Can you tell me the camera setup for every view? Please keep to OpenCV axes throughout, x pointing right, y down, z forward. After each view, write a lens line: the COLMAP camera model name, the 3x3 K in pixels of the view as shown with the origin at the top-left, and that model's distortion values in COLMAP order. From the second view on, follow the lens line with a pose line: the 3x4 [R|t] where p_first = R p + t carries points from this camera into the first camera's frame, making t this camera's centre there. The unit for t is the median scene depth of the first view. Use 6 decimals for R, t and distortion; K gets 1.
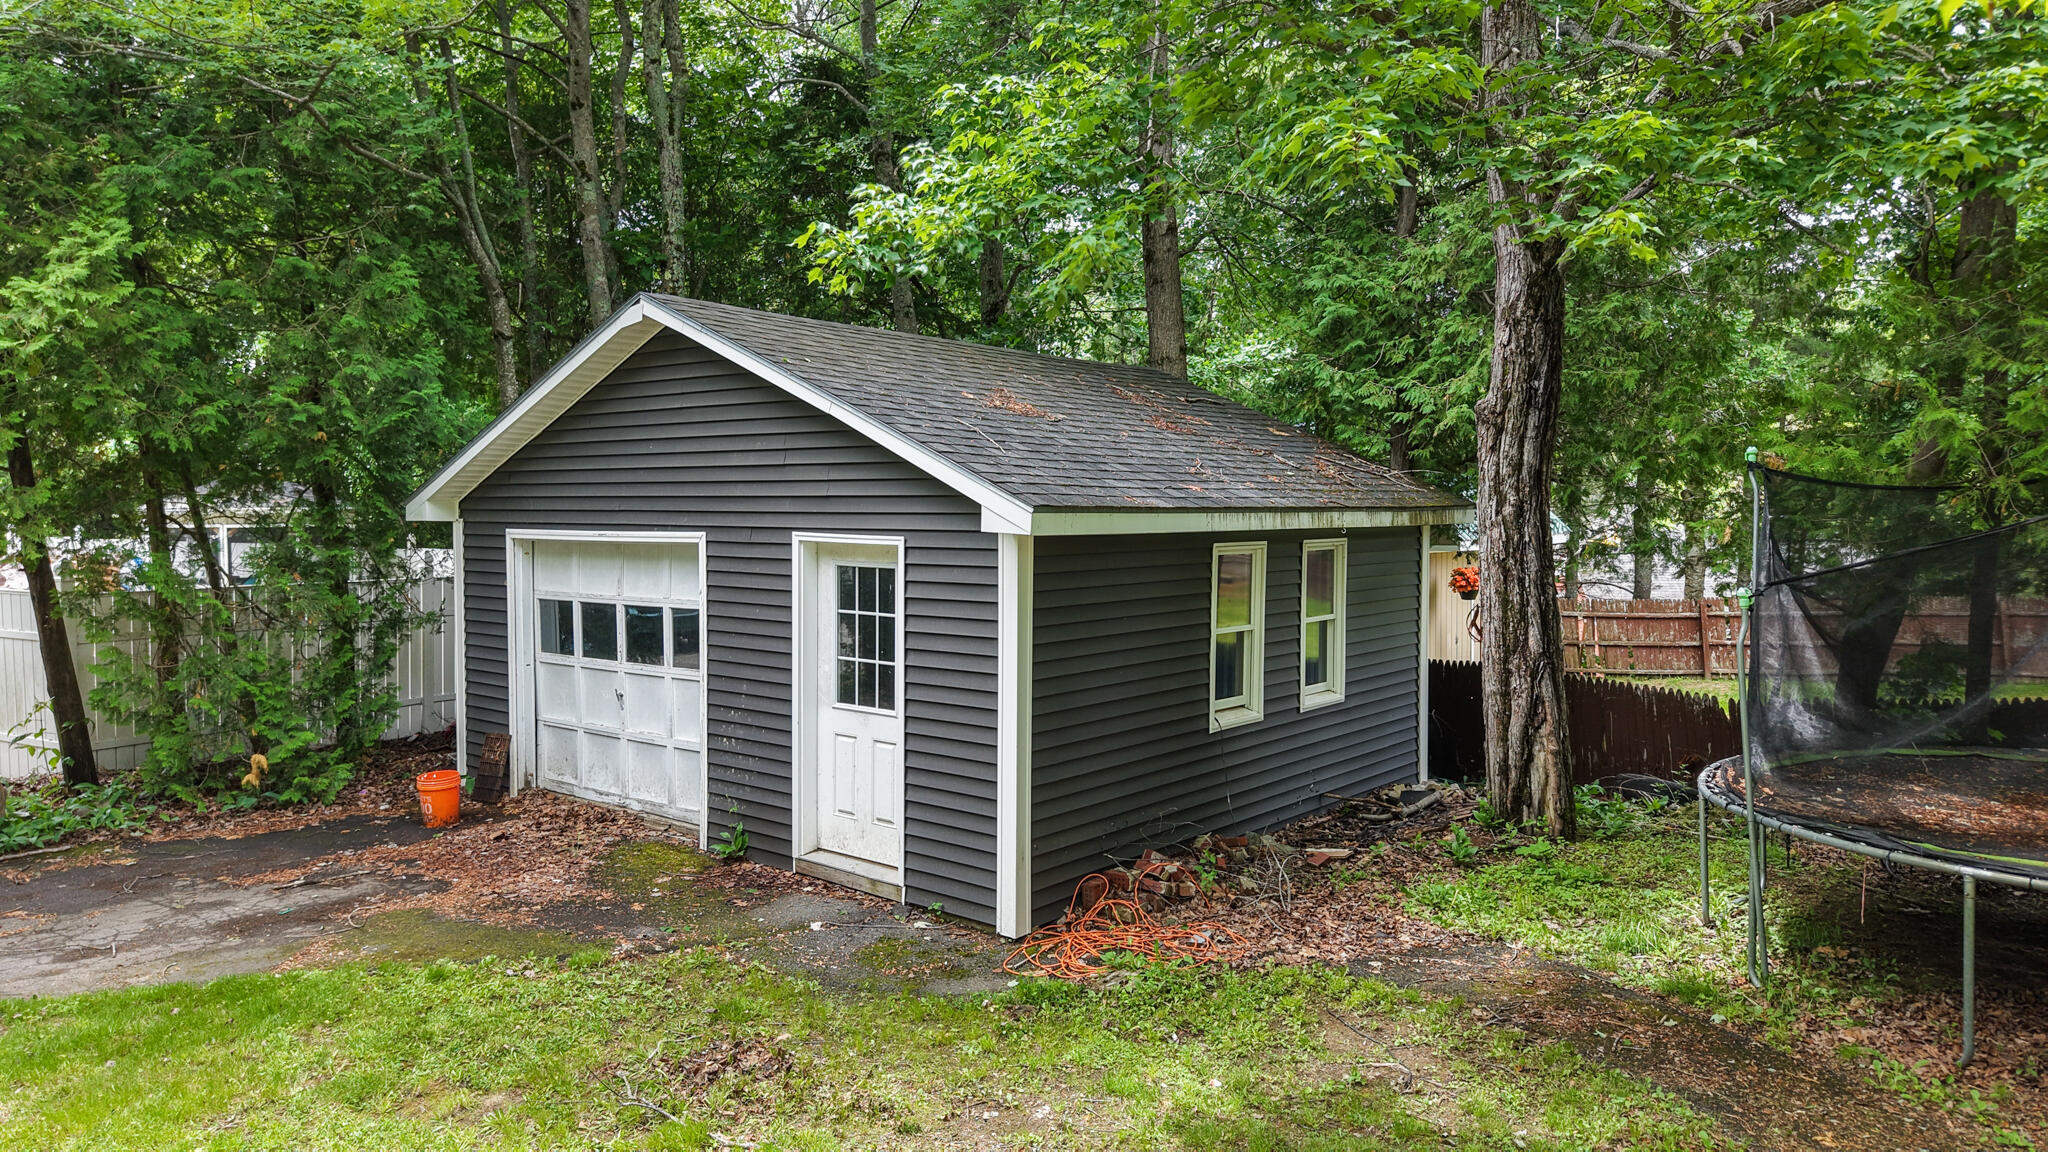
lens RADIAL K [[1382.3, 0, 1024.3], [0, 1382.3, 565.7], [0, 0, 1]] dist [0.007088, -0.004304]
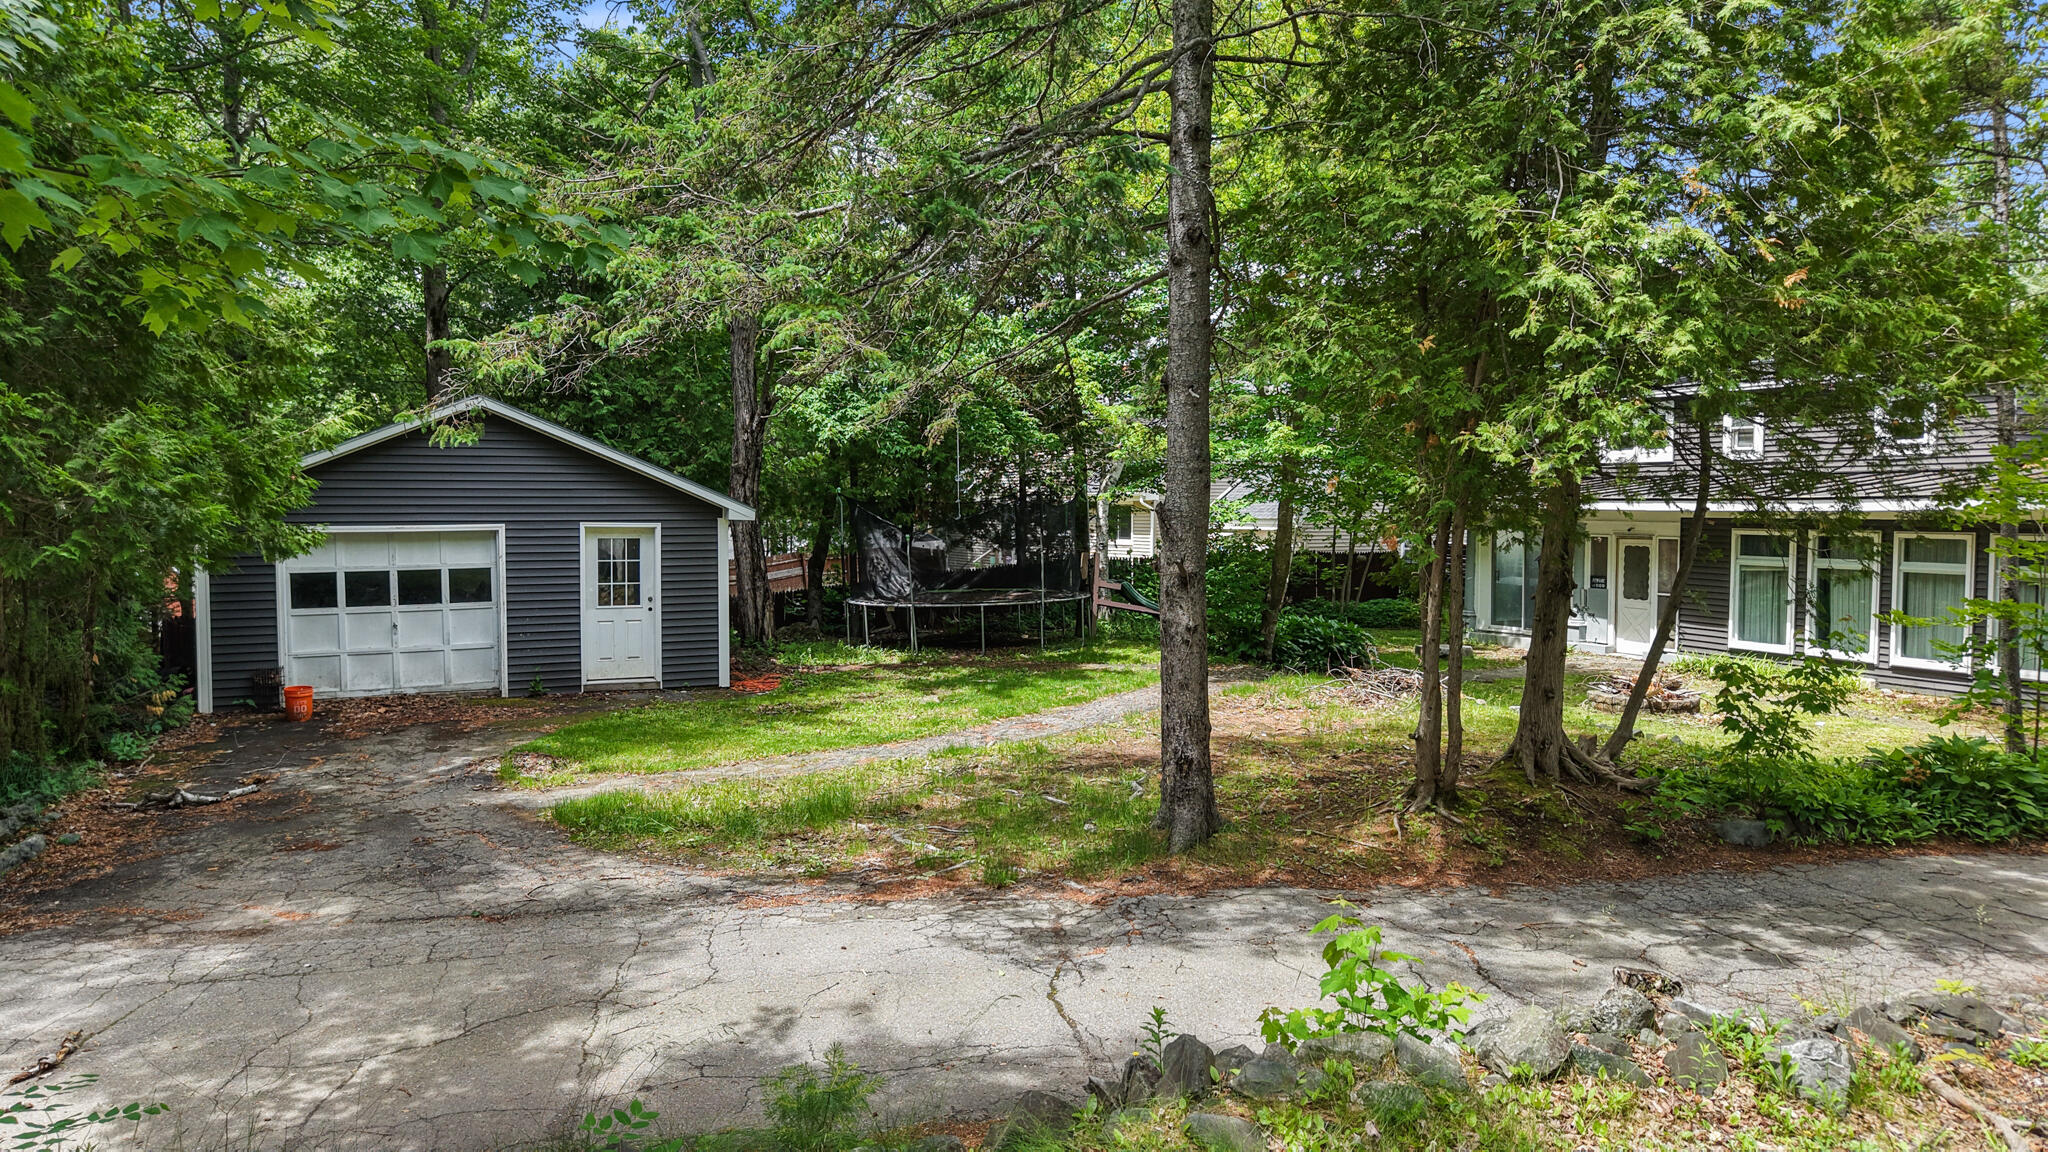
lens RADIAL K [[1382.3, 0, 1023.1], [0, 1382.3, 574.9], [0, 0, 1]] dist [0.007088, -0.004304]
pose [[0.424841, -0.052136, 0.903765, -1.561114], [0.037280, 0.998501, 0.040076, -0.004729], [-0.904500, 0.016666, 0.426148, -0.398158]]
